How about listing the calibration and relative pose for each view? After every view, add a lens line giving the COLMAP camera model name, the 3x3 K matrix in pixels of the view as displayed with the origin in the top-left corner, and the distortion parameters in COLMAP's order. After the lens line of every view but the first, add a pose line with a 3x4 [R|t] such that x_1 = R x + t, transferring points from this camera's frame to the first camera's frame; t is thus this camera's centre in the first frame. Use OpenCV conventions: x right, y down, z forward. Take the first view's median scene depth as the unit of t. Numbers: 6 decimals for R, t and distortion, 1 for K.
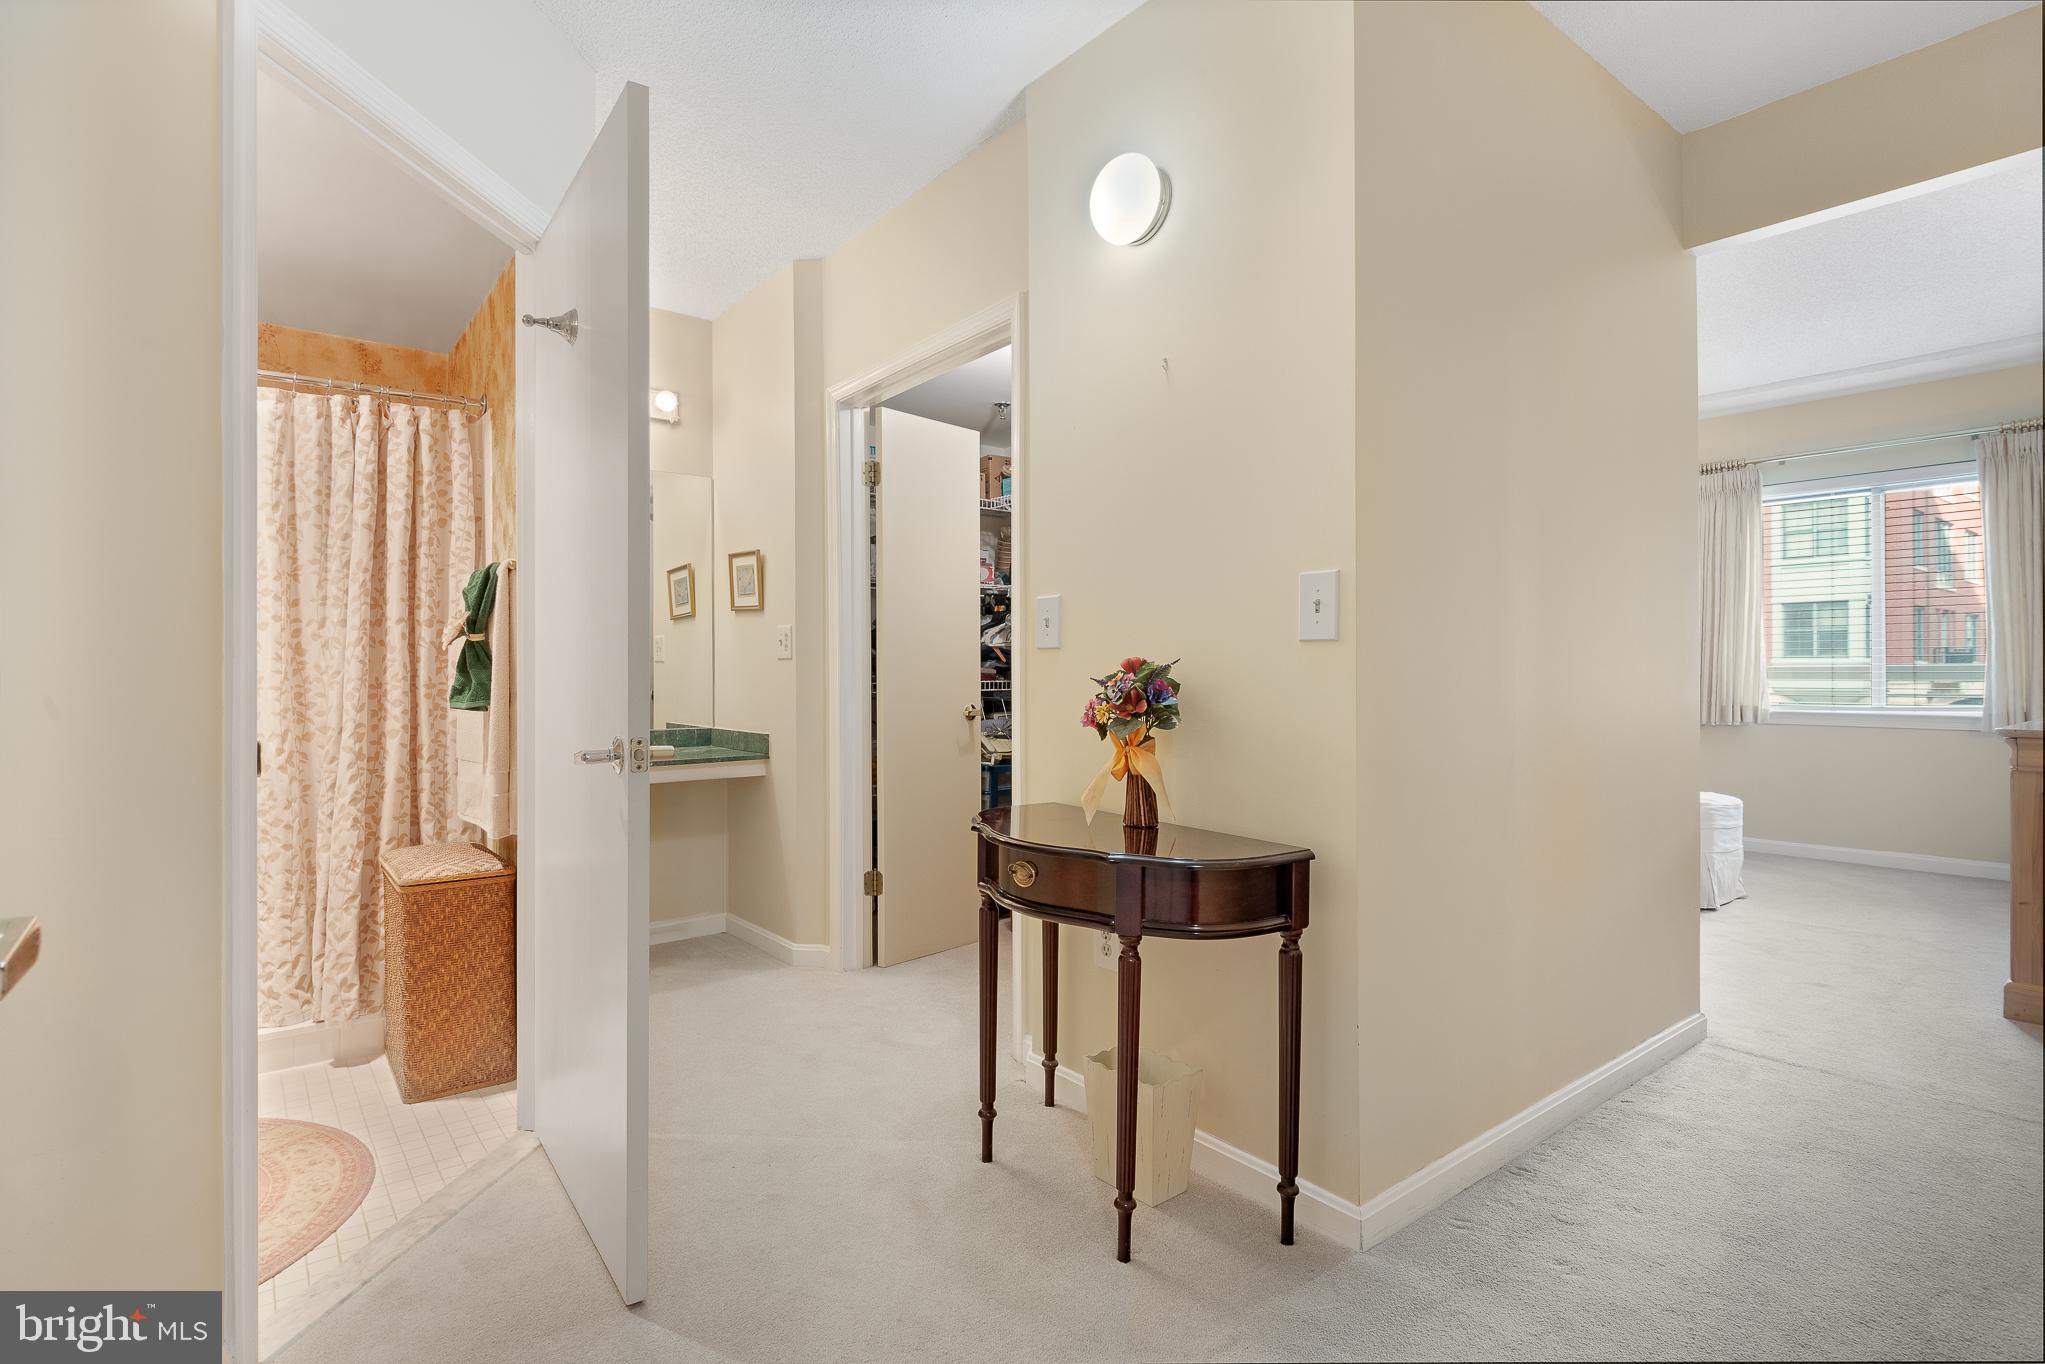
lens RADIAL K [[1047.0, 0, 1023.3], [0, 1047.0, 666.7], [0, 0, 1]] dist [0.010647, 0.000365]
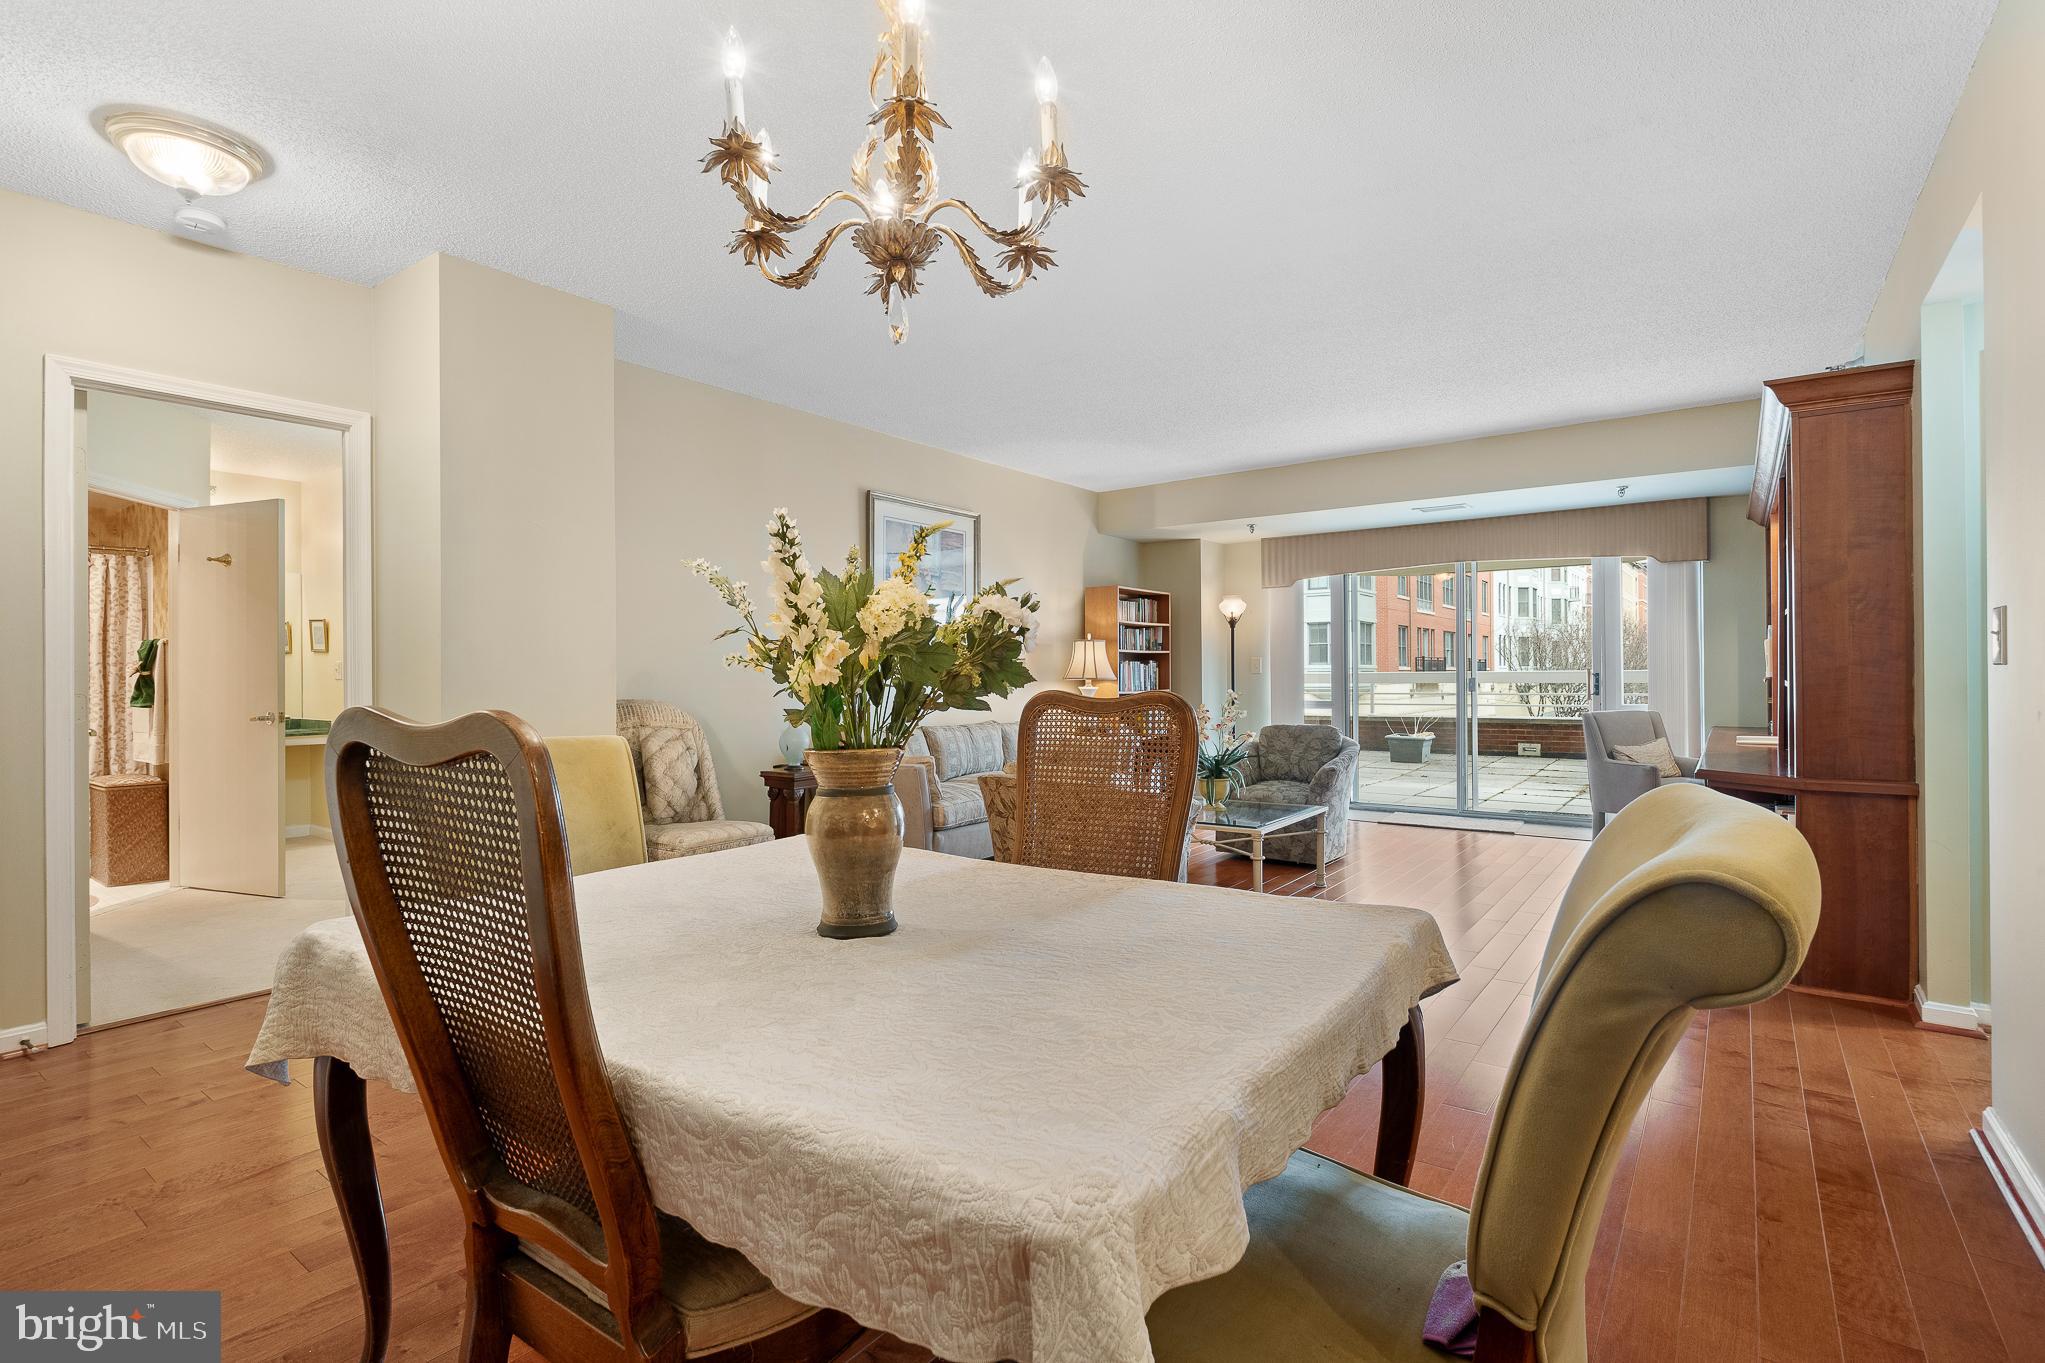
lens RADIAL K [[972.9, 0, 1025.6], [0, 972.9, 671.0], [0, 0, 1]] dist [0.020921, -0.009834]
pose [[0.963120, -0.000124, 0.269072, 0.591576], [-0.000547, 0.999997, 0.002418, -0.034362], [-0.269071, -0.002476, 0.963117, -1.251882]]
